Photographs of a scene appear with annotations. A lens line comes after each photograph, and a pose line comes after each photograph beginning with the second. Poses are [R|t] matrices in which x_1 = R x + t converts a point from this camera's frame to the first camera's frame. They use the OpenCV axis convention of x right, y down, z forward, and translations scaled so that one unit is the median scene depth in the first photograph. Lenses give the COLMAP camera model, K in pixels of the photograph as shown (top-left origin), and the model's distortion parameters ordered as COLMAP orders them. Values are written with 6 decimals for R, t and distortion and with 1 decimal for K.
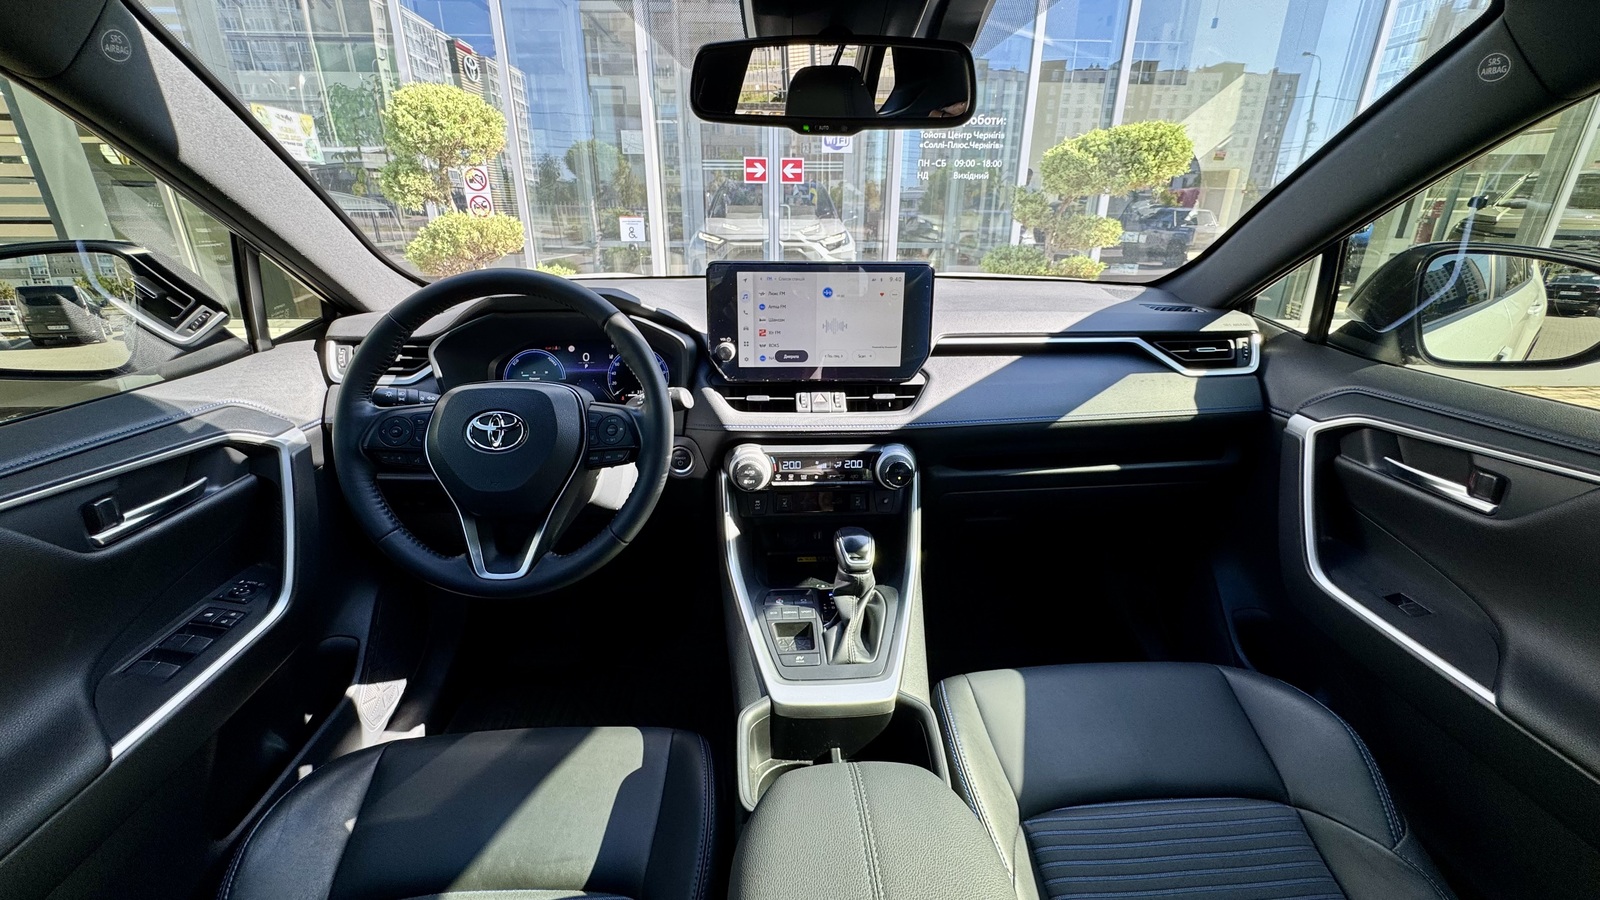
lens RADIAL K [[634.8, 0, 810.9], [0, 634.8, 451.1], [0, 0, 1]] dist [0.003605, -0.000160]
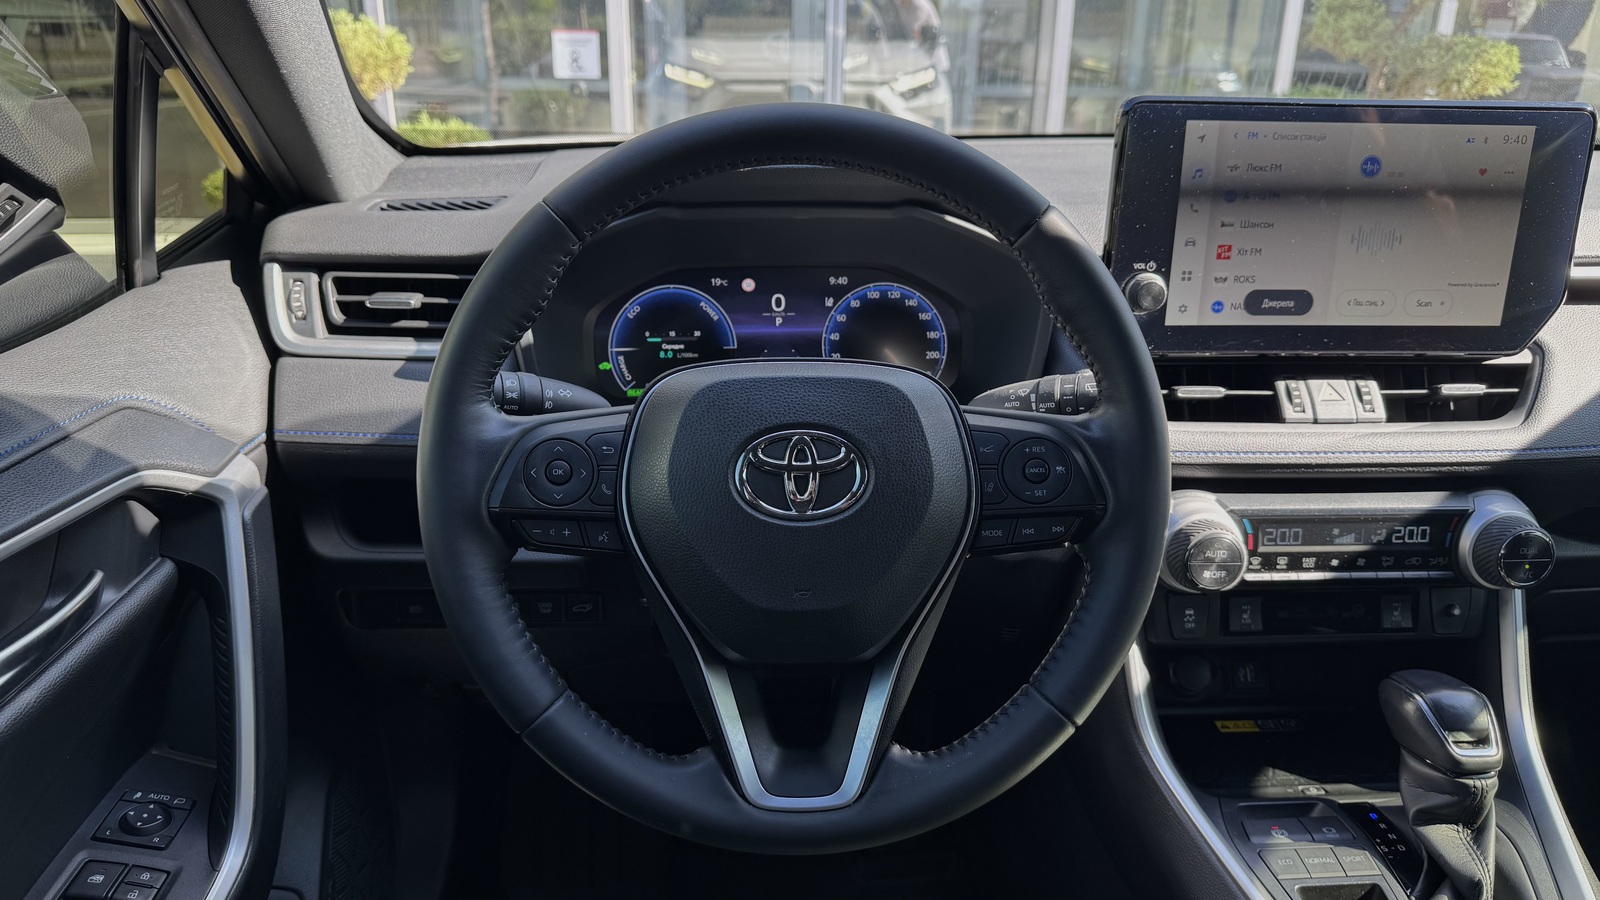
lens RADIAL K [[1135.1, 0, 816.4], [0, 1135.1, 460.1], [0, 0, 1]] dist [0.030373, -0.035157]
pose [[0.999907, 0.005053, 0.012670, -0.378709], [-0.005018, 0.999983, -0.002800, -0.029658], [-0.012684, 0.002736, 0.999916, 0.162676]]
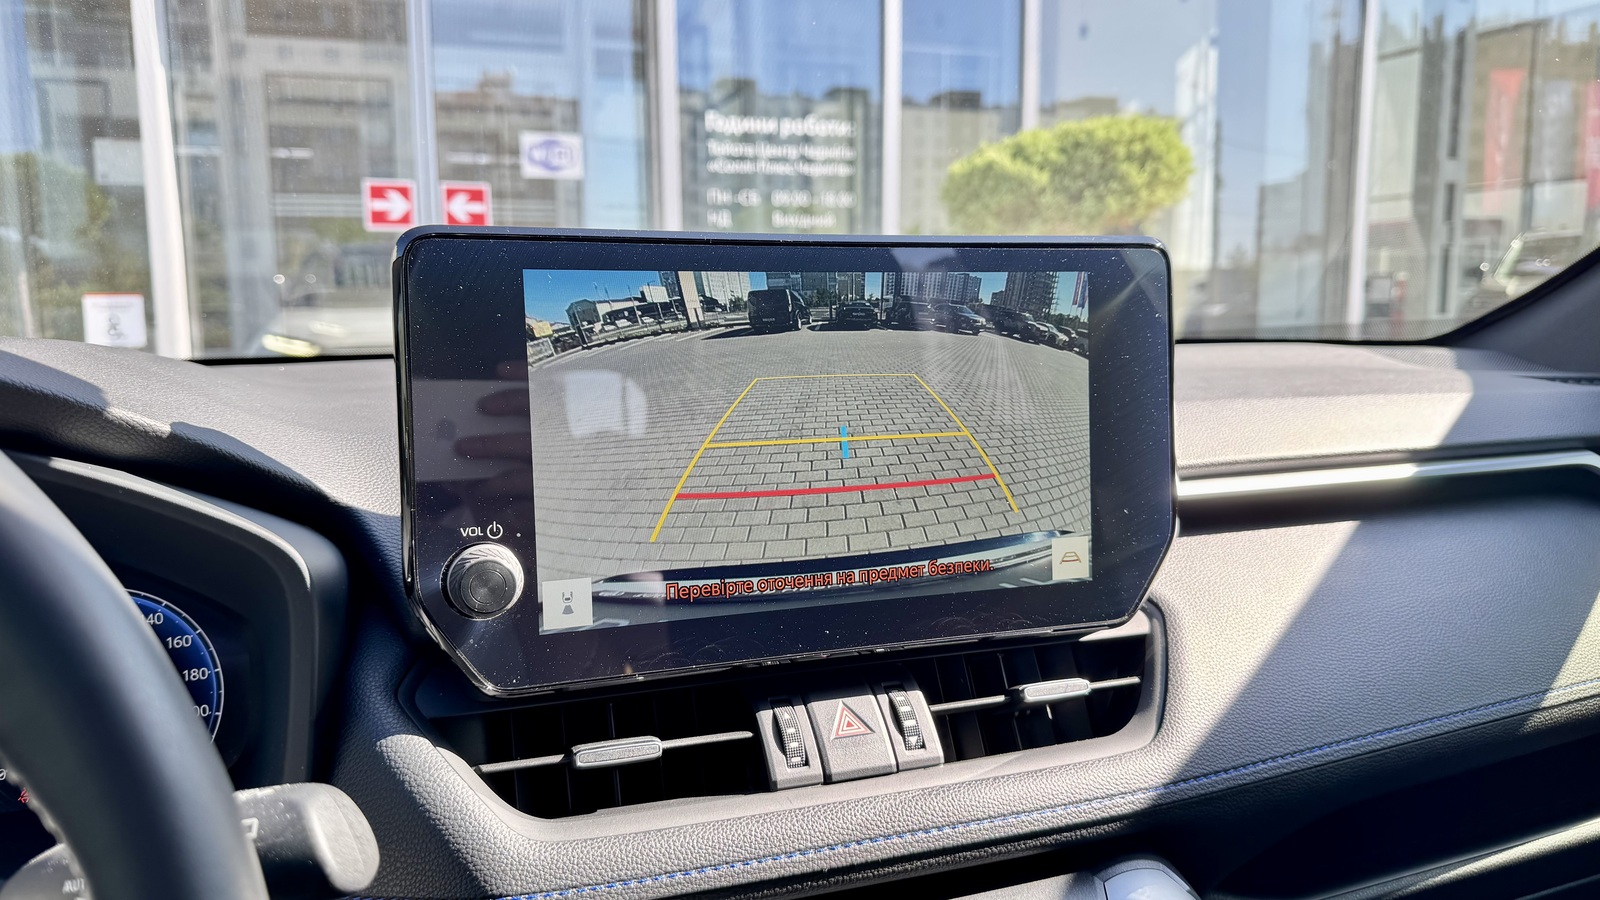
lens RADIAL K [[1135.1, 0, 796.6], [0, 1135.1, 453.3], [0, 0, 1]] dist [0.030373, -0.035157]
pose [[0.962250, -0.053995, 0.266758, -0.129205], [0.114263, 0.969709, -0.215888, -0.093520], [-0.247021, 0.238219, 0.939272, 0.531157]]
